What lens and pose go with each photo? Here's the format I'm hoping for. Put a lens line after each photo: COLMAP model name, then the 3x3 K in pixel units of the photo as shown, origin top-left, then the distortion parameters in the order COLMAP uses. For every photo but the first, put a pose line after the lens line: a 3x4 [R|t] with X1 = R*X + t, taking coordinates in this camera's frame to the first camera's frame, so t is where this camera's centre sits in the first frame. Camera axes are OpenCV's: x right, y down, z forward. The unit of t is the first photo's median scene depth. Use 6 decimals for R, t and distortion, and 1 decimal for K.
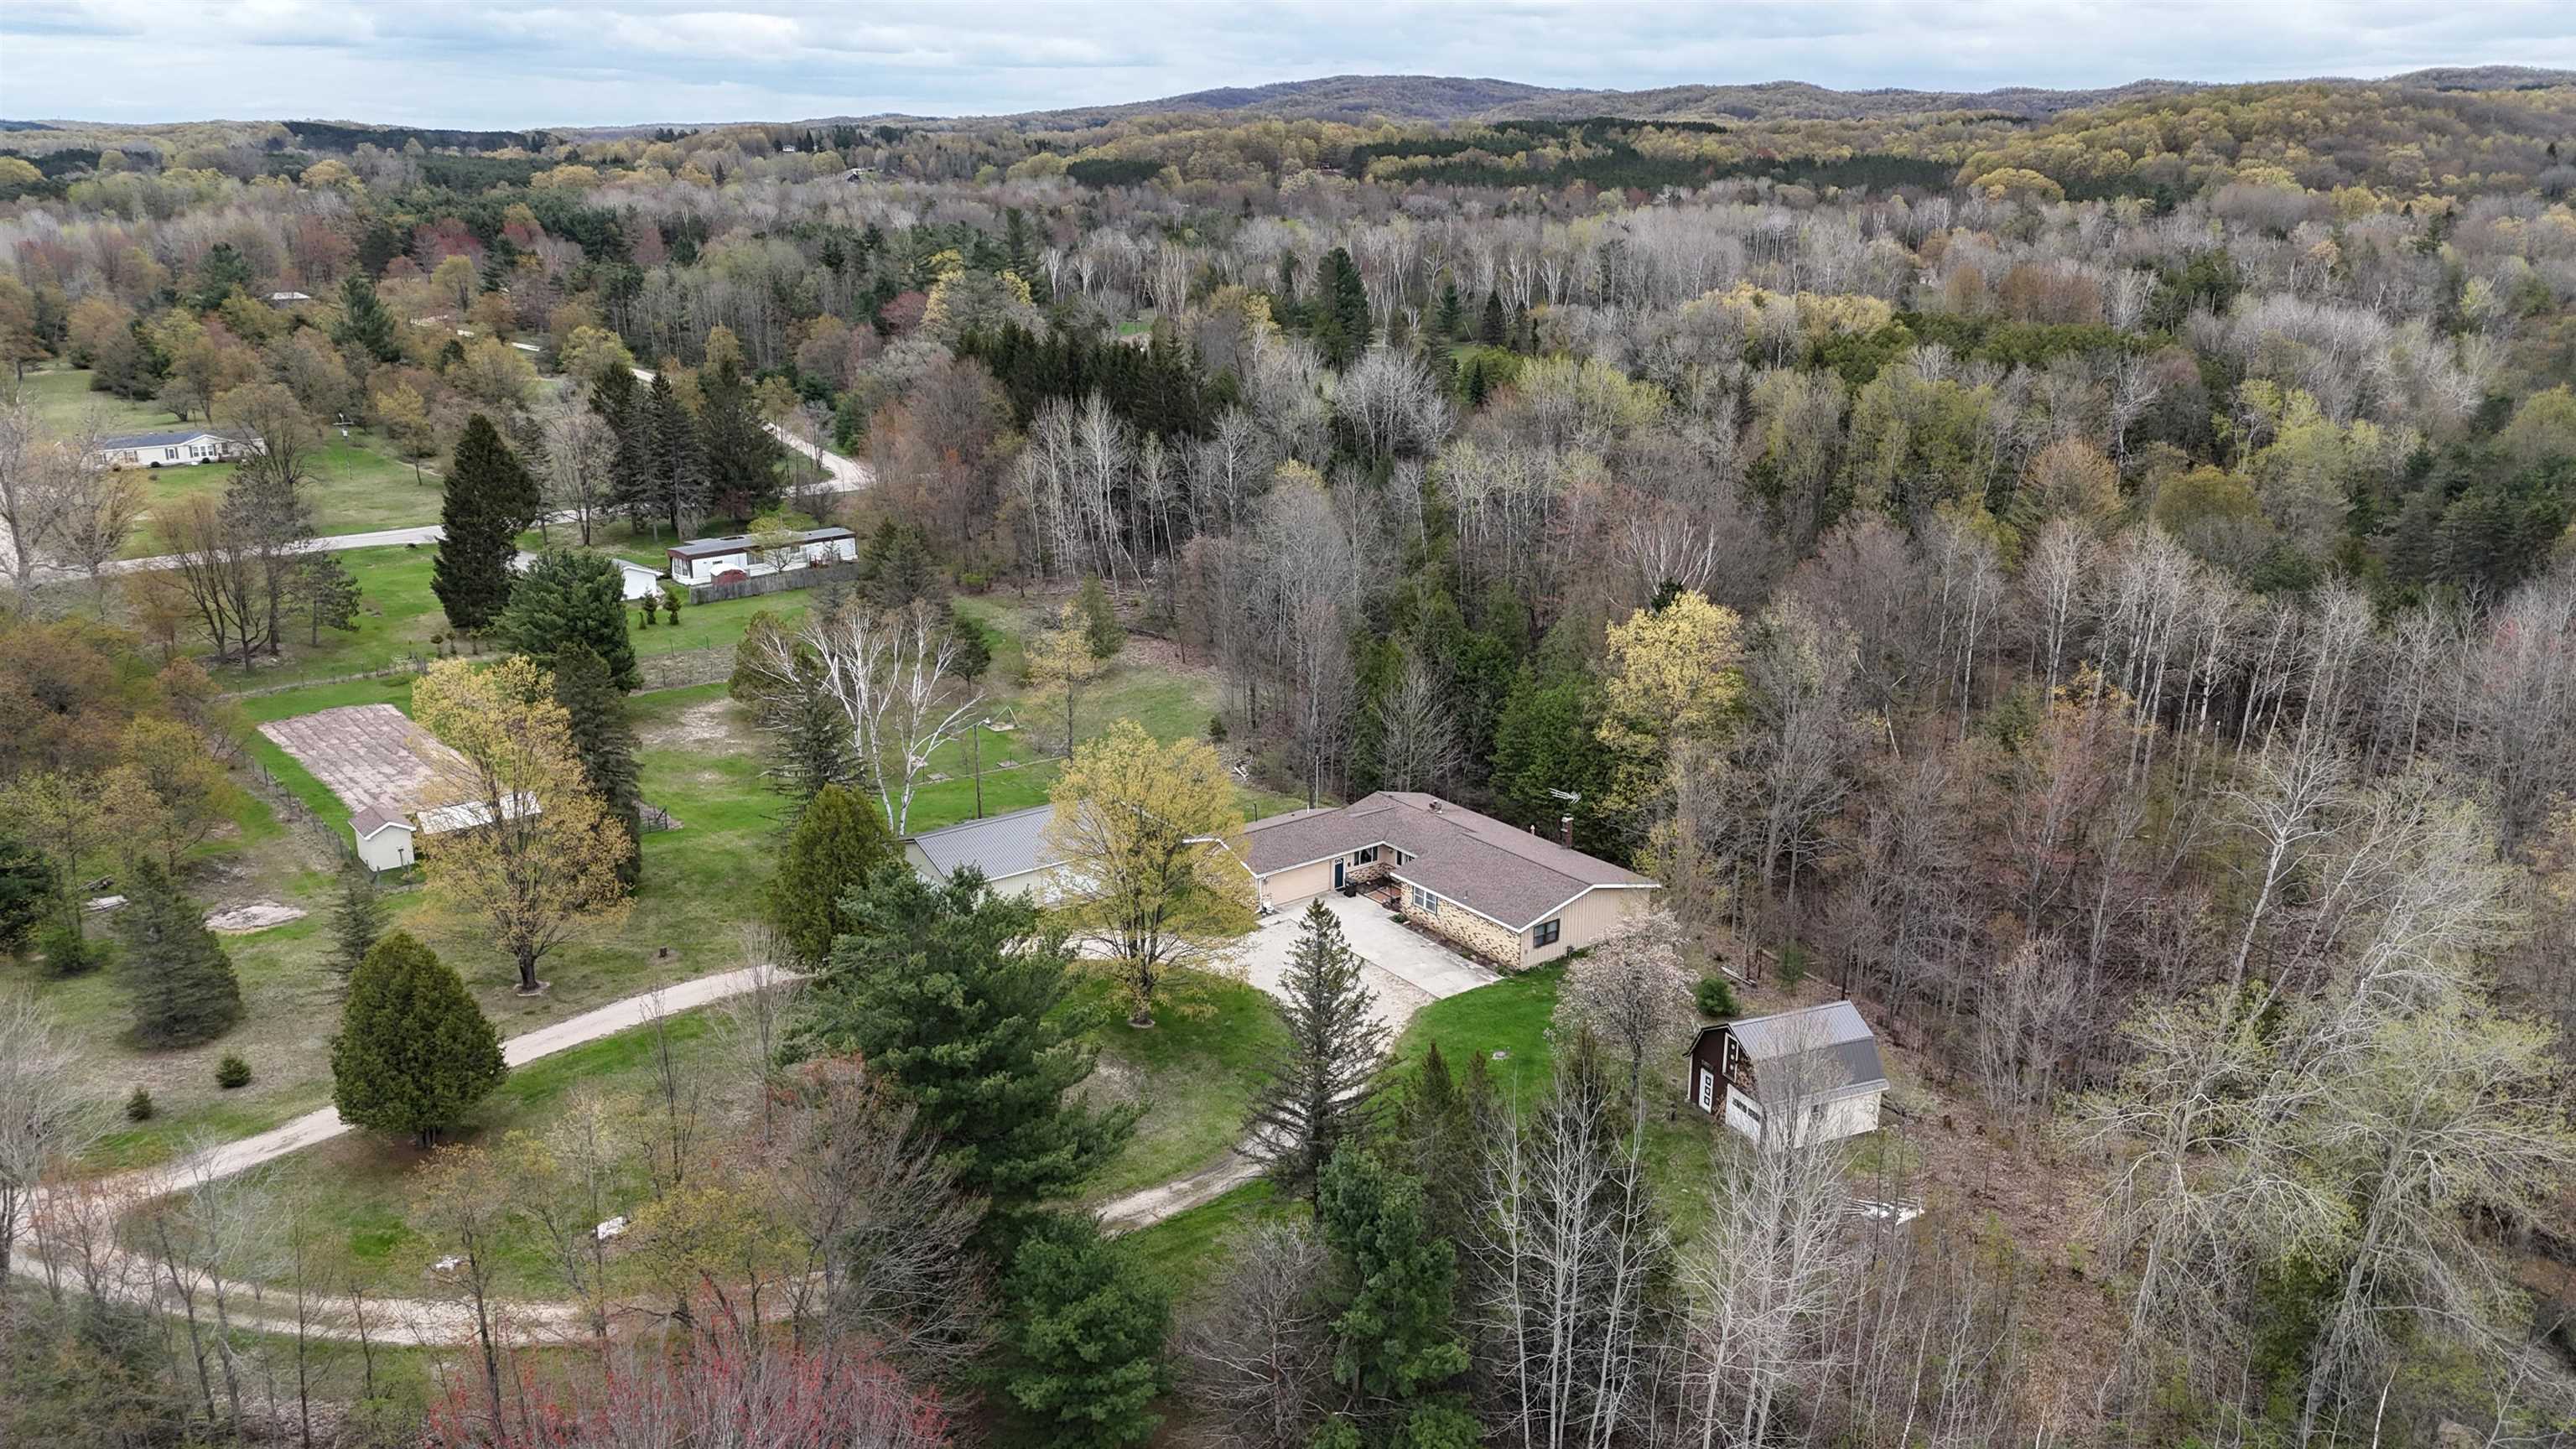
lens RADIAL K [[1764.9, 0, 1288.0], [0, 1764.9, 724.5], [0, 0, 1]] dist [0.006970, 0.000535]
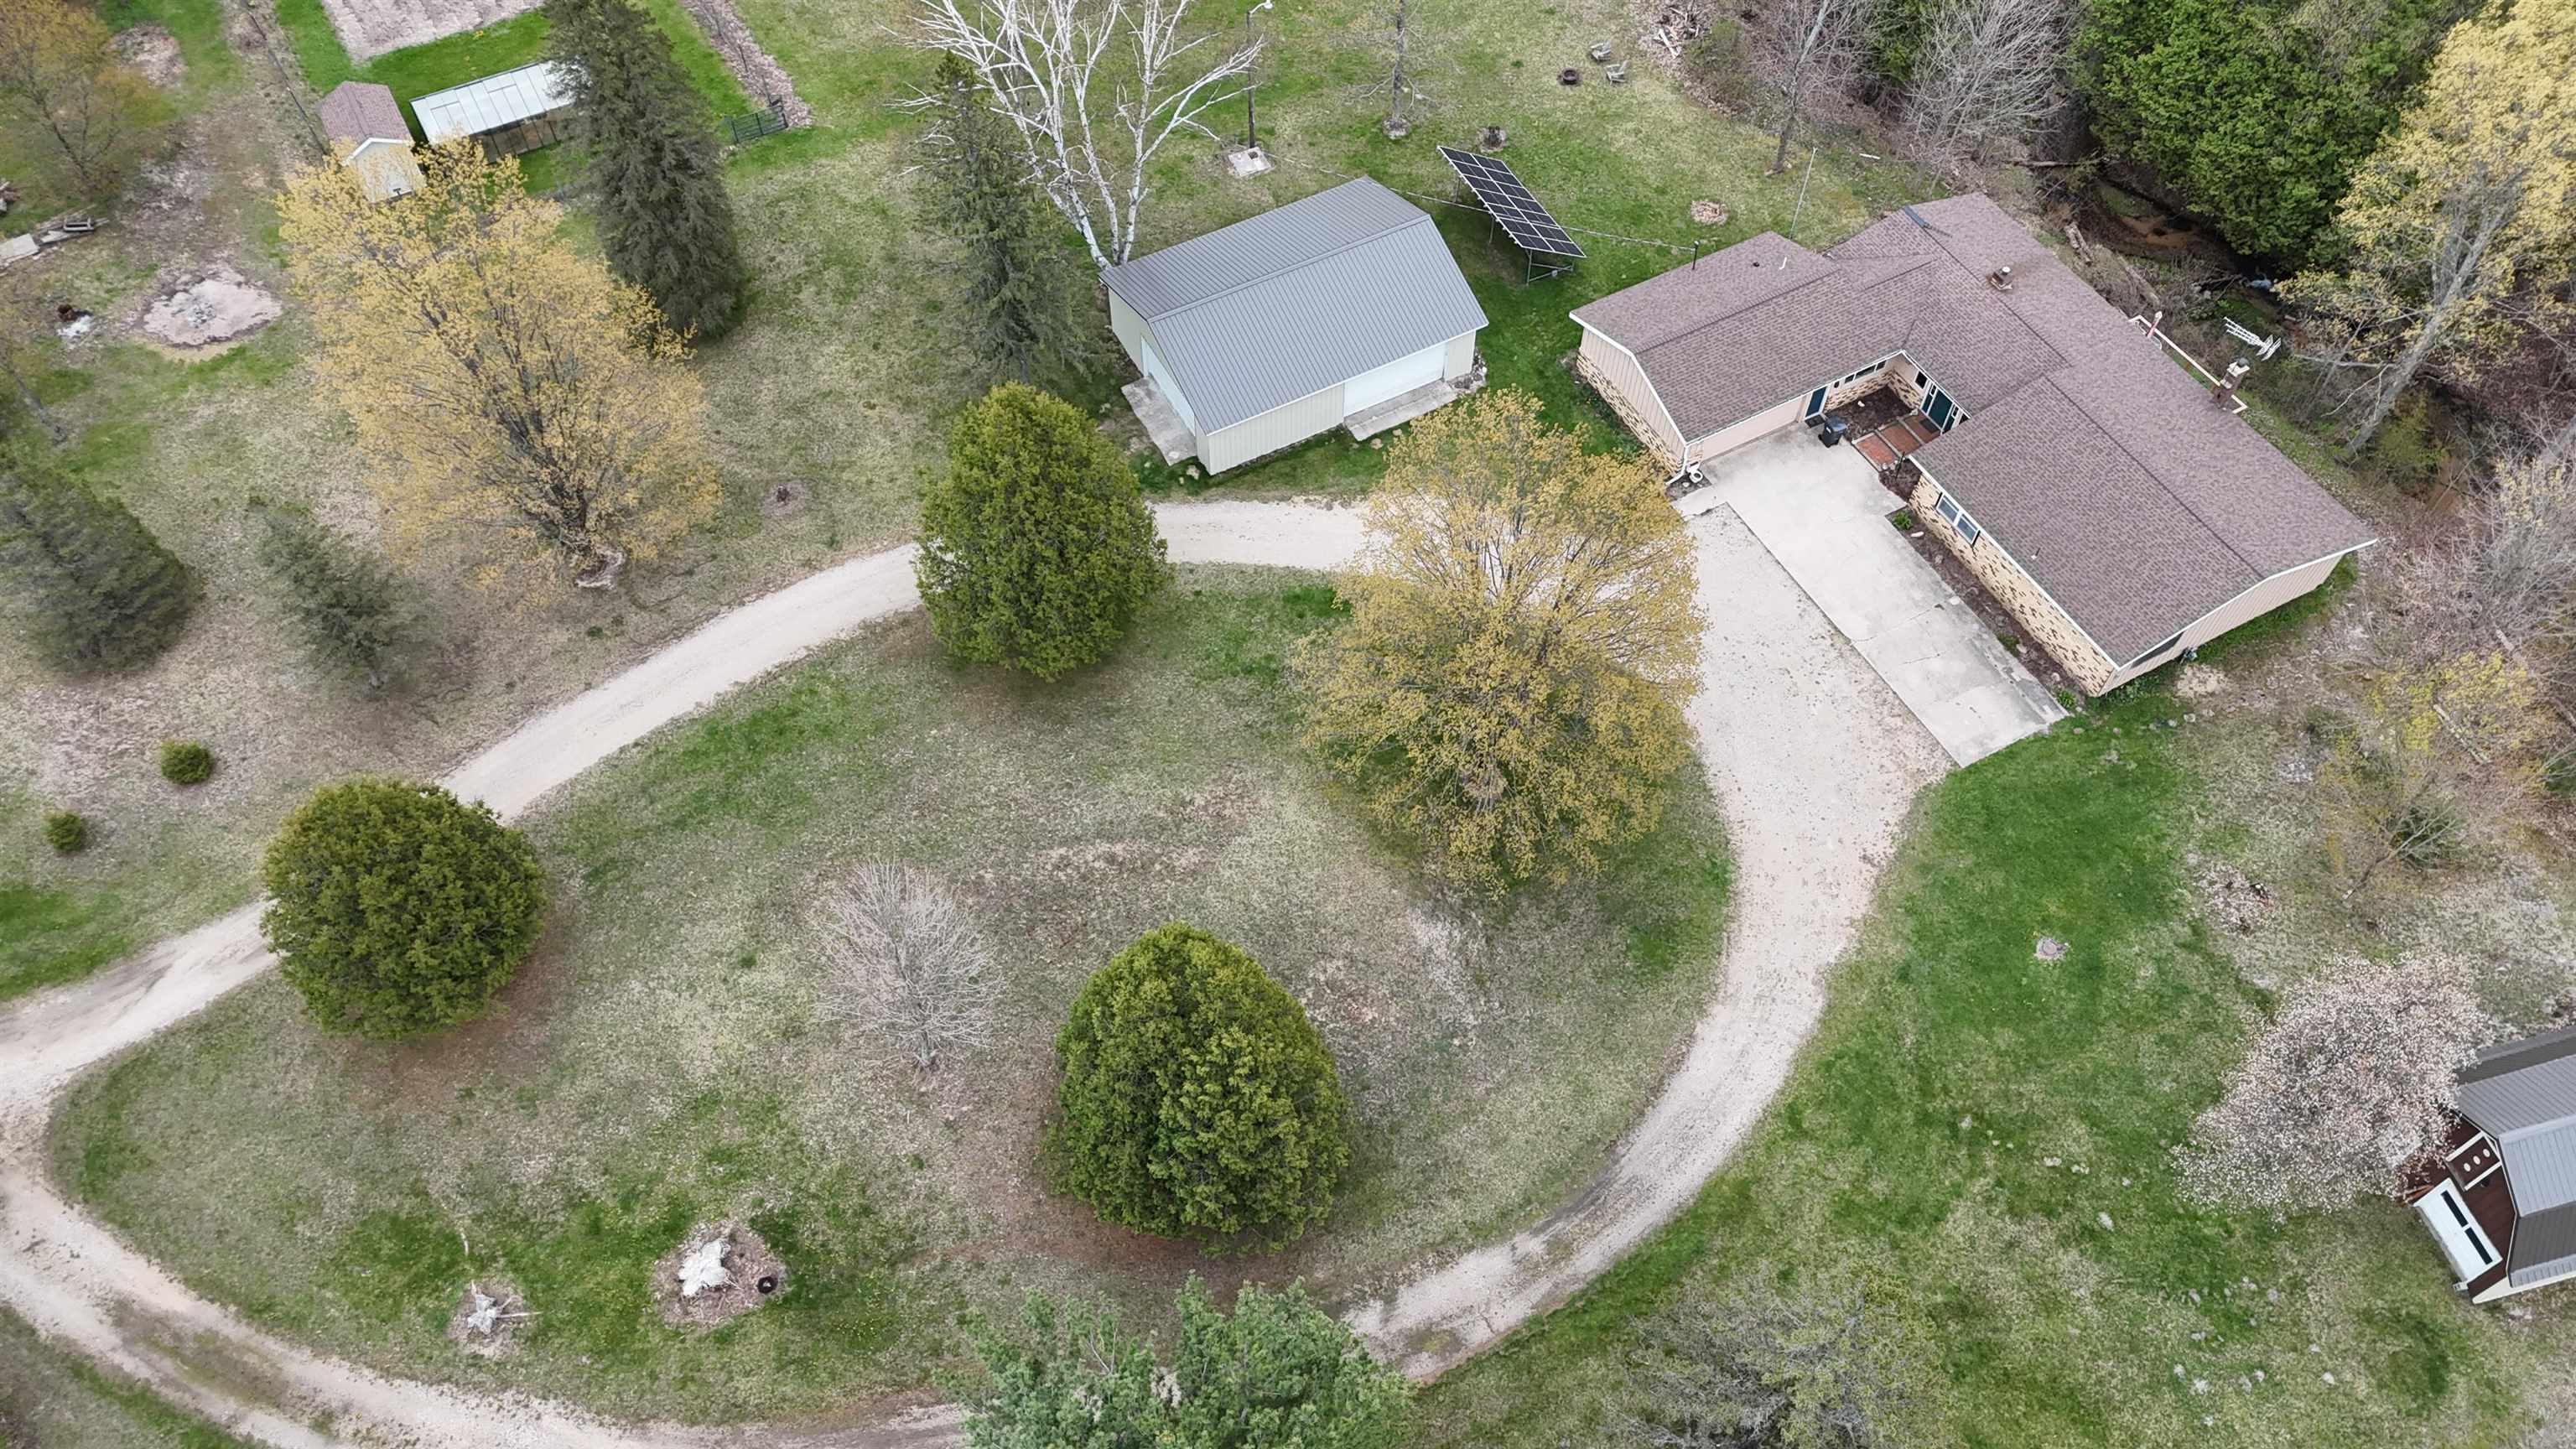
lens RADIAL K [[1842.6, 0, 1286.6], [0, 1842.6, 681.7], [0, 0, 1]] dist [0.079958, -0.063194]
pose [[0.985868, 0.127491, -0.108677, -0.079730], [-0.034700, 0.790061, 0.612045, -0.258347], [0.163892, -0.599625, 0.783320, 0.442356]]
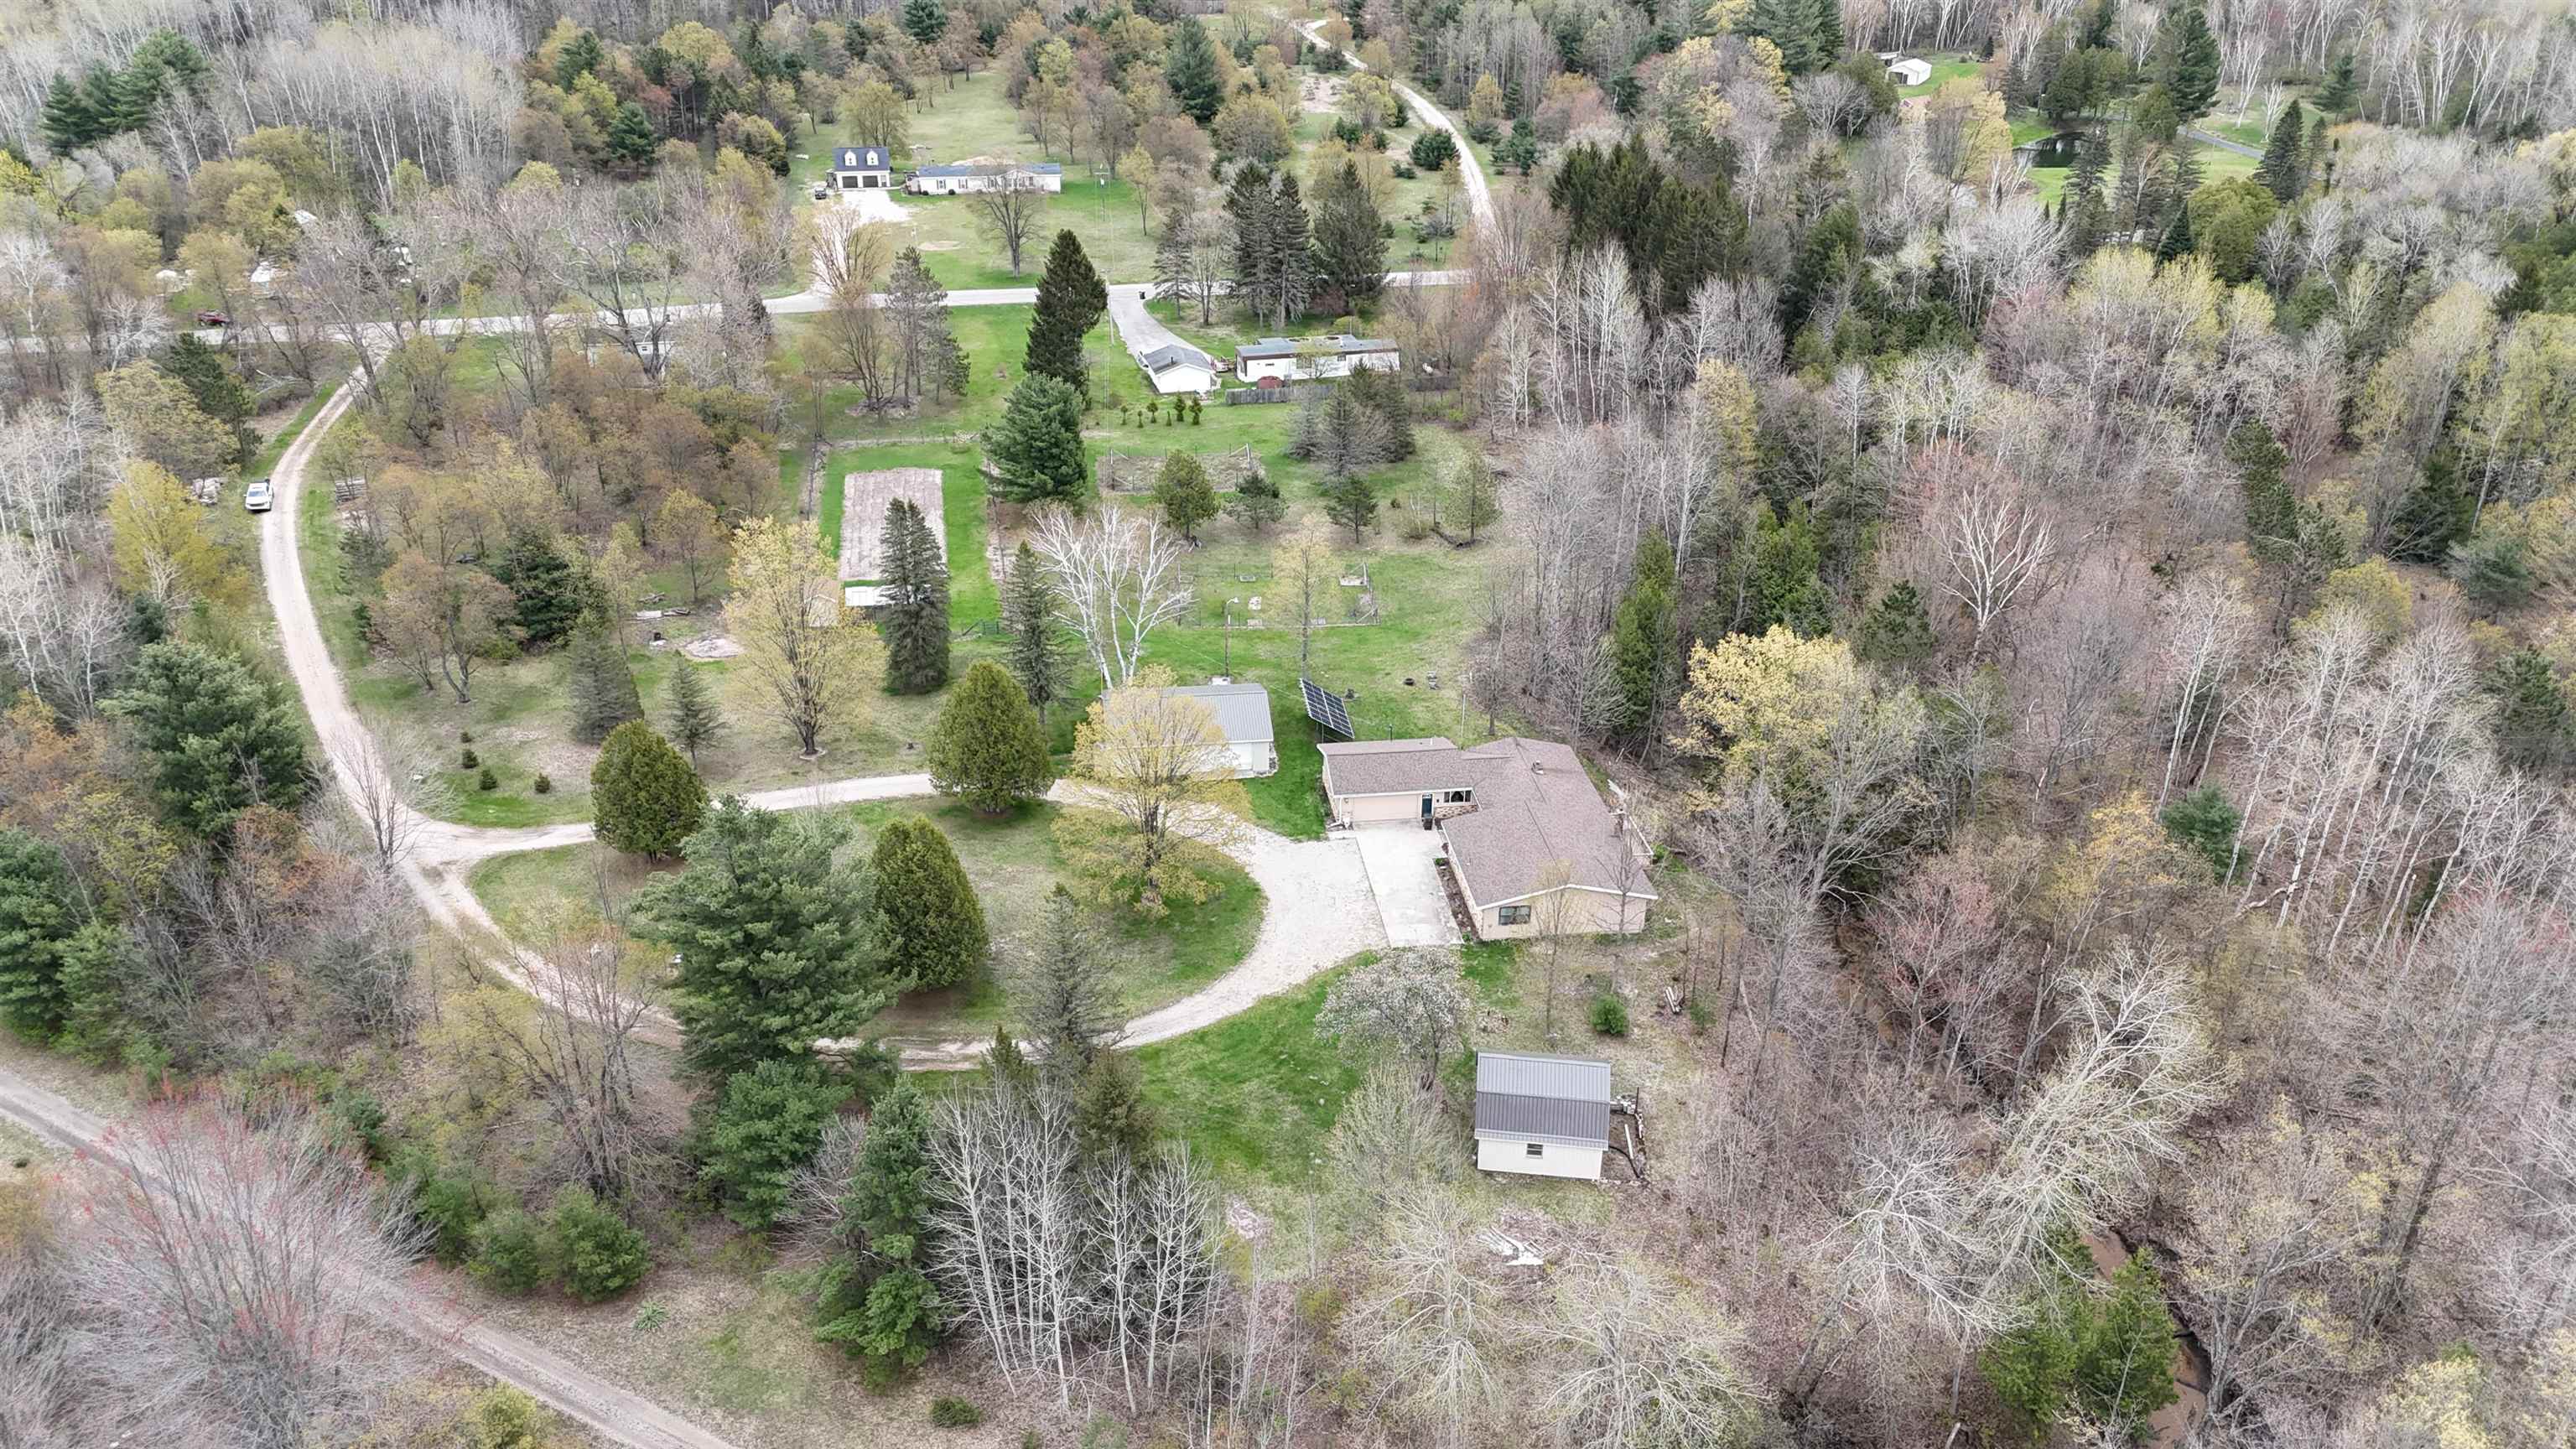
lens RADIAL K [[1777.9, 0, 1288.0], [0, 1777.9, 724.5], [0, 0, 1]] dist [0.097746, -0.101257]
pose [[0.865544, 0.227857, -0.445998, 0.502453], [-0.148507, 0.967229, 0.205945, -0.211506], [0.478308, -0.112021, 0.871018, -0.040567]]
